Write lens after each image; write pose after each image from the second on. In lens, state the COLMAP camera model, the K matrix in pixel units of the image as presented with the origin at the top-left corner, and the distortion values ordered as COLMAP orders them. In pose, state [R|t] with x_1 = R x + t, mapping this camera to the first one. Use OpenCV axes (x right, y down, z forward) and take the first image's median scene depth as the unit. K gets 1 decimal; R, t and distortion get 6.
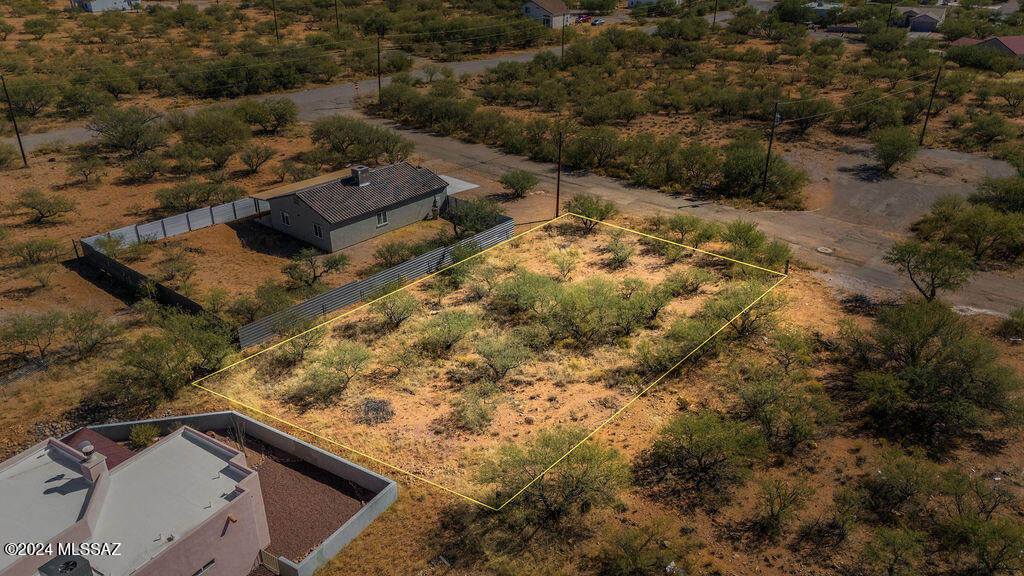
lens RADIAL K [[751.7, 0, 509.9], [0, 751.7, 287.8], [0, 0, 1]] dist [0.055749, -0.029160]
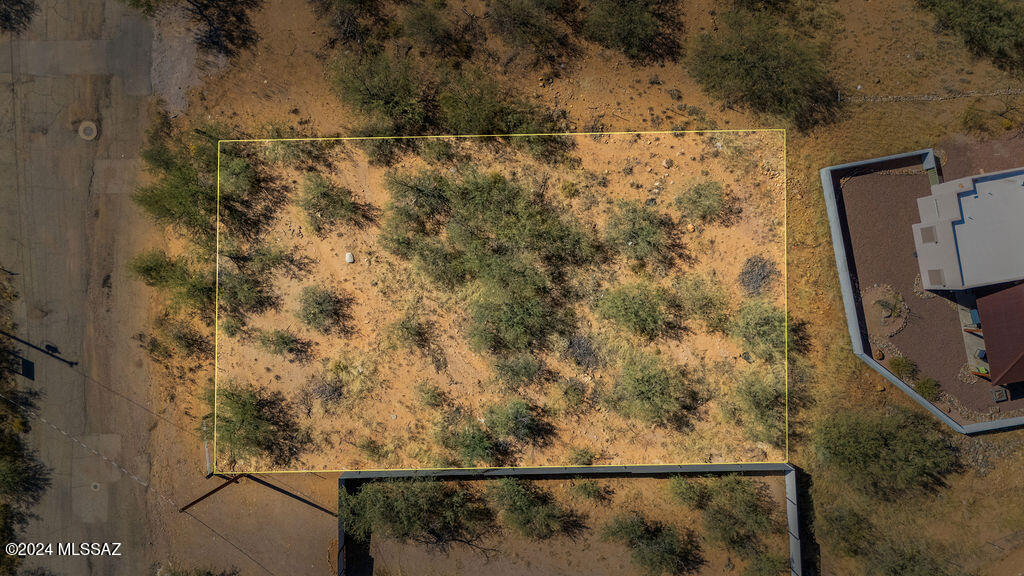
lens RADIAL K [[751.7, 0, 512.5], [0, 751.7, 289.0], [0, 0, 1]] dist [0.055749, -0.029160]
pose [[-0.670547, -0.741714, 0.015060, 0.018548], [0.342308, -0.291327, 0.893283, -0.650583], [-0.658173, 0.604143, 0.449243, 0.525213]]
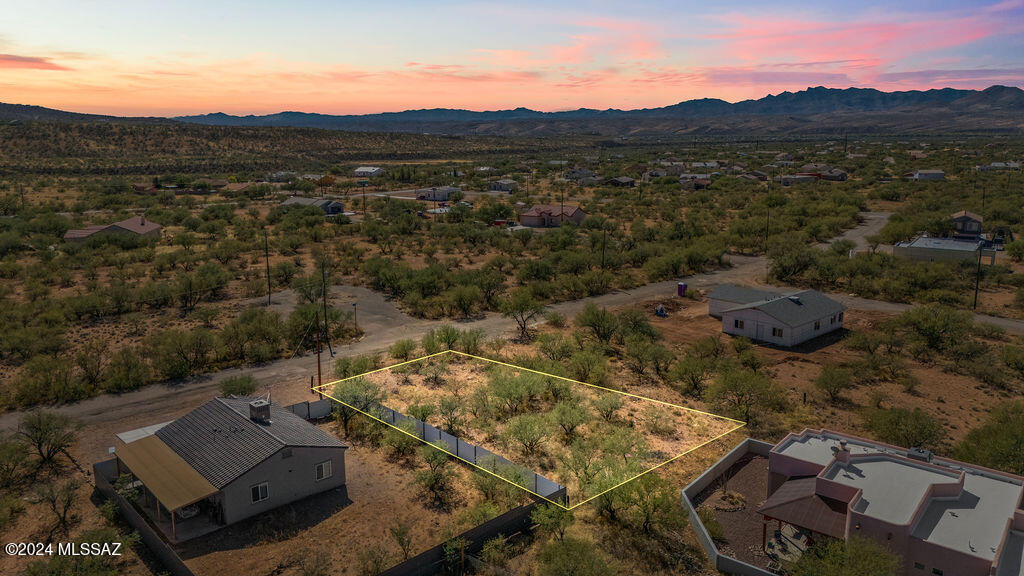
lens RADIAL K [[751.7, 0, 514.4], [0, 751.7, 286.3], [0, 0, 1]] dist [0.055749, -0.029160]
pose [[0.119688, -0.203645, 0.971701, -1.034446], [0.438394, 0.888991, 0.132312, -0.284215], [-0.890778, 0.410152, 0.195678, 0.581315]]
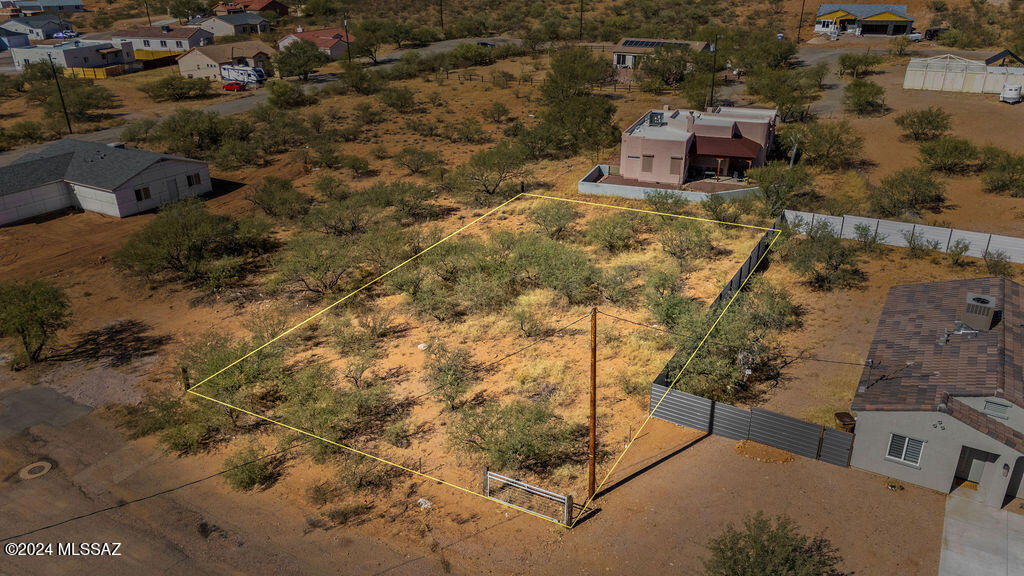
lens RADIAL K [[751.7, 0, 518.6], [0, 751.7, 289.5], [0, 0, 1]] dist [0.055749, -0.029160]
pose [[-0.982137, 0.087569, -0.166549, 0.190003], [-0.072041, 0.642684, 0.762737, -0.564535], [0.173830, 0.761110, -0.624895, 1.361067]]
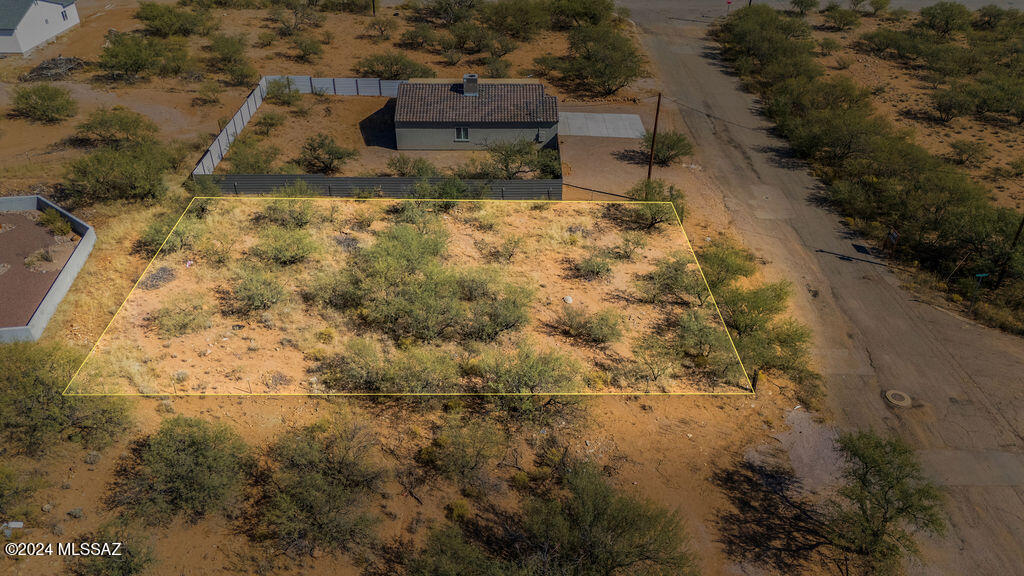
lens RADIAL K [[751.7, 0, 507.9], [0, 751.7, 286.5], [0, 0, 1]] dist [0.055749, -0.029160]
pose [[0.658462, 0.414301, -0.628317, 0.588307], [-0.333625, 0.909019, 0.249759, -0.187346], [0.674628, 0.045165, 0.736775, 0.373713]]
